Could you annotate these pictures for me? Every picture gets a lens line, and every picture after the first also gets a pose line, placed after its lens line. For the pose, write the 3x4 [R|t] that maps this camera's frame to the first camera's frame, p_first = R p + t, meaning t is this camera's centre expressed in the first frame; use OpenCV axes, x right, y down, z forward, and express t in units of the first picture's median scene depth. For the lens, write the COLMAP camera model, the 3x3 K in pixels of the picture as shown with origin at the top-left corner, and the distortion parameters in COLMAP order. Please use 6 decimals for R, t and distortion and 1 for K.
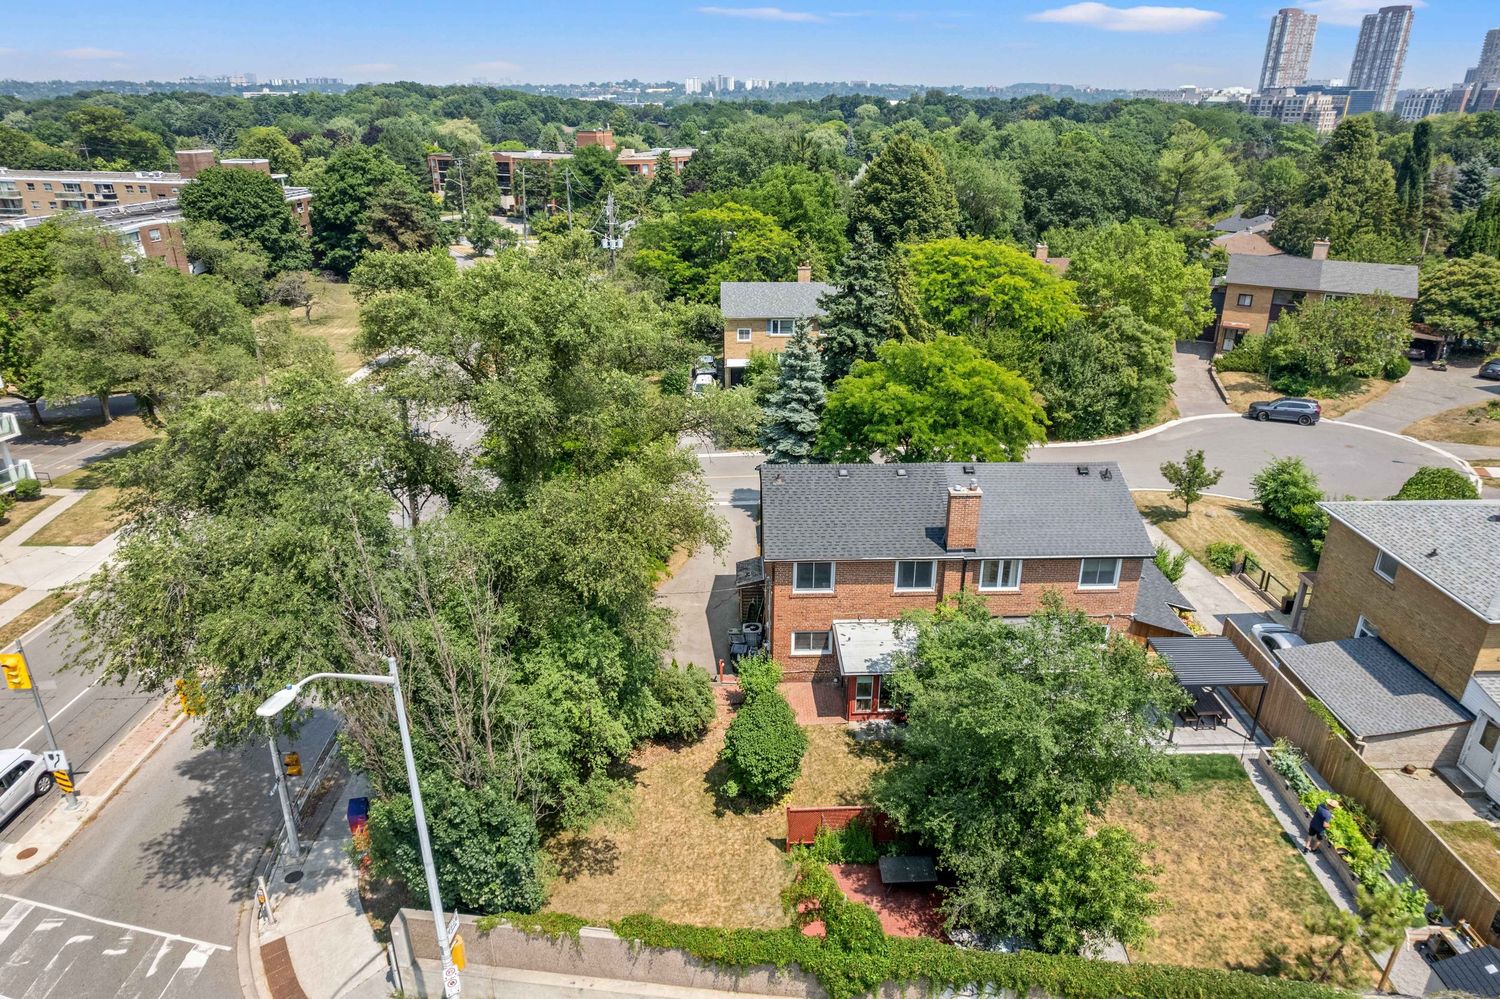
lens RADIAL K [[948.1, 0, 756.1], [0, 948.1, 501.4], [0, 0, 1]] dist [-0.066083, 0.054500]
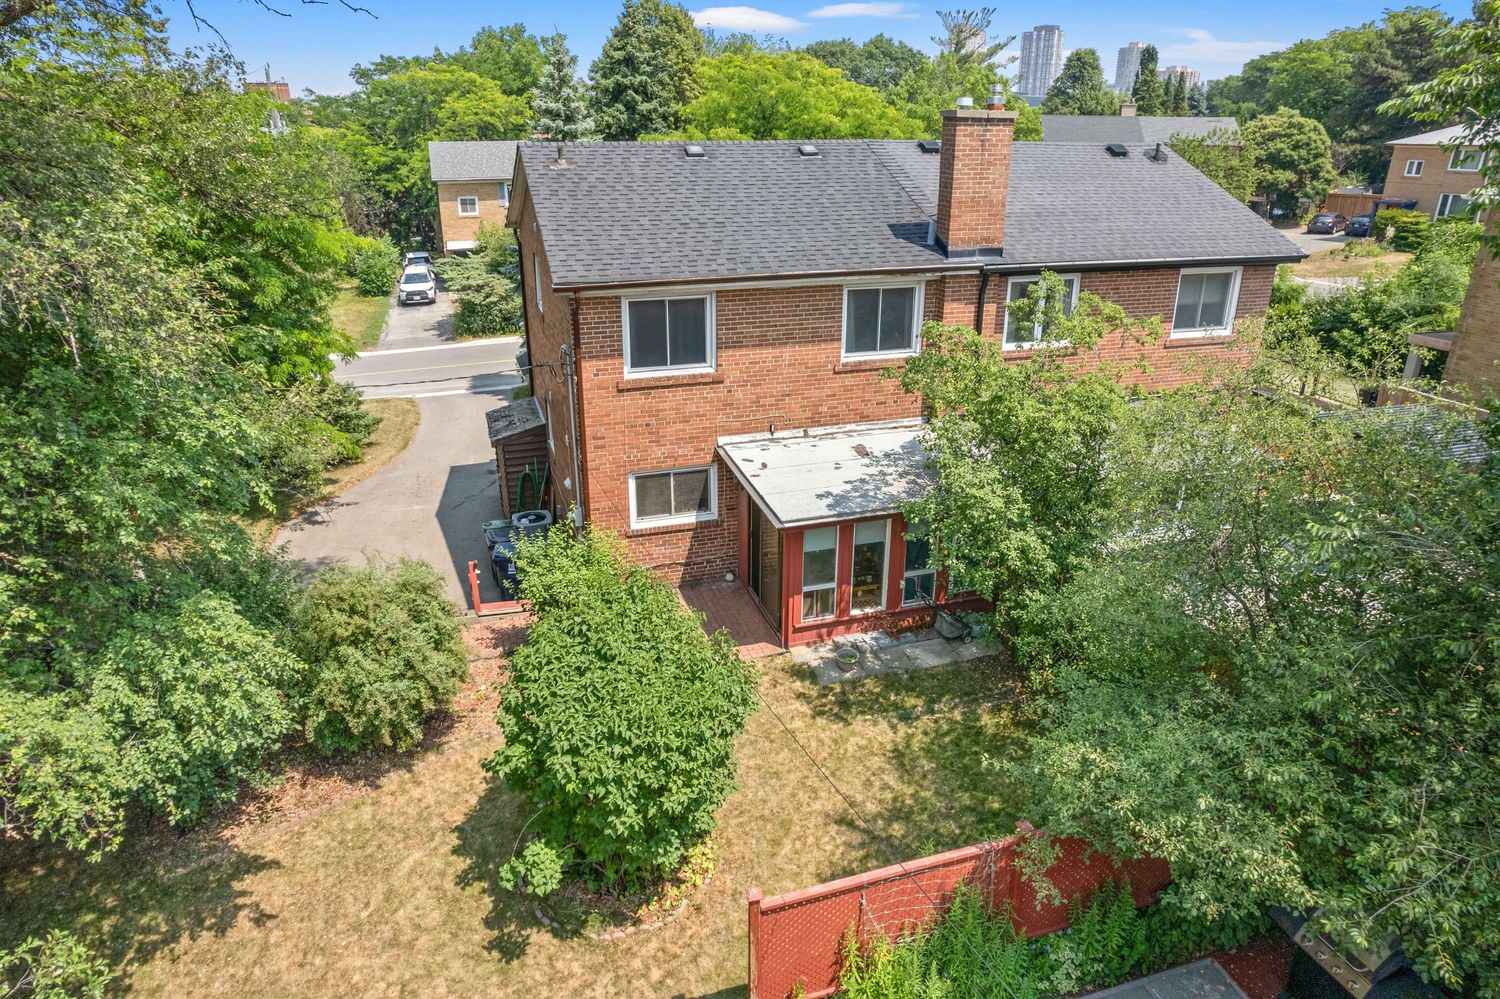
lens RADIAL K [[948.1, 0, 756.1], [0, 948.1, 501.4], [0, 0, 1]] dist [-0.066083, 0.054500]
pose [[0.960482, -0.102704, 0.258702, -0.021530], [0.107281, 0.994222, -0.003597, 0.163481], [-0.256838, 0.031209, 0.965950, 0.573521]]
